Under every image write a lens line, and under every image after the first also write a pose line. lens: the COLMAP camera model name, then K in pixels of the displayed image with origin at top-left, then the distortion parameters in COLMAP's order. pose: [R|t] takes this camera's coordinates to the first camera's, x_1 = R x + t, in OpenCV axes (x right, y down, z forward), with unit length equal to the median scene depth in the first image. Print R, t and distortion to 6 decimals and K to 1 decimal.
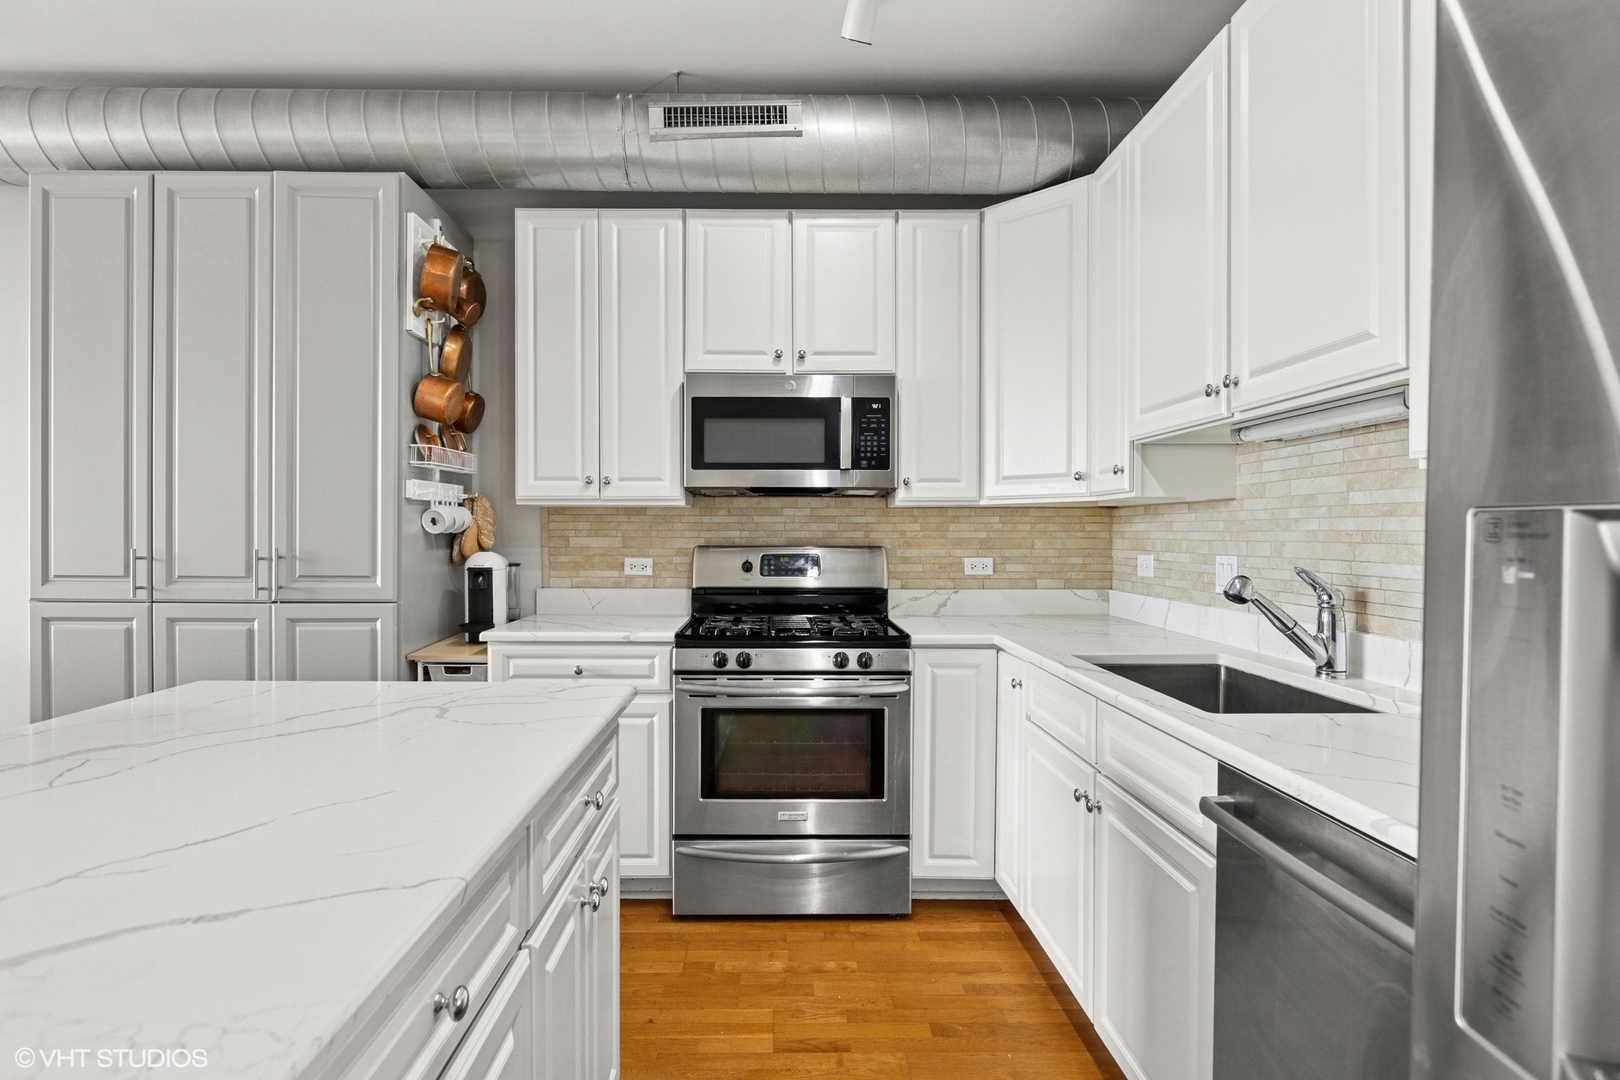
lens RADIAL K [[915.2, 0, 810.0], [0, 915.2, 540.0], [0, 0, 1]] dist [-0.001033, -0.000655]
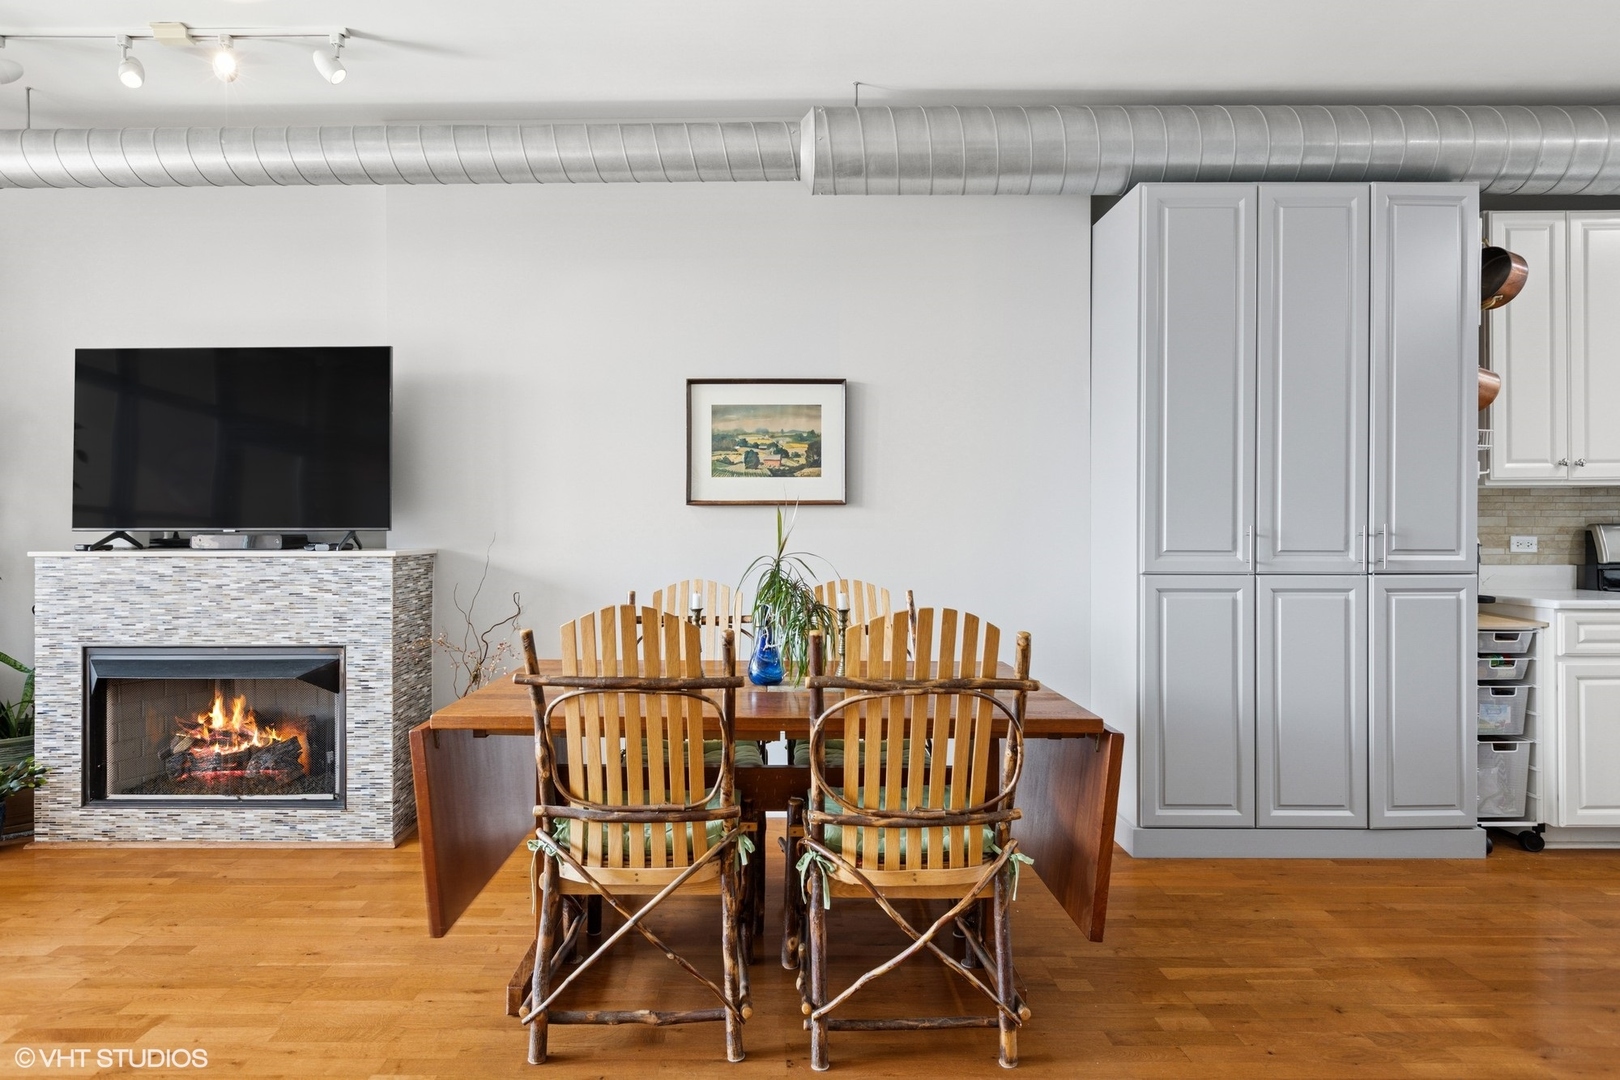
lens RADIAL K [[891.1, 0, 772.3], [0, 891.1, 531.4], [0, 0, 1]] dist [-0.002256, -0.000475]
pose [[0.999422, -0.004858, -0.033643, -1.218781], [0.004623, 0.999964, -0.007055, 0.020496], [0.033676, 0.006896, 0.999409, -0.085154]]
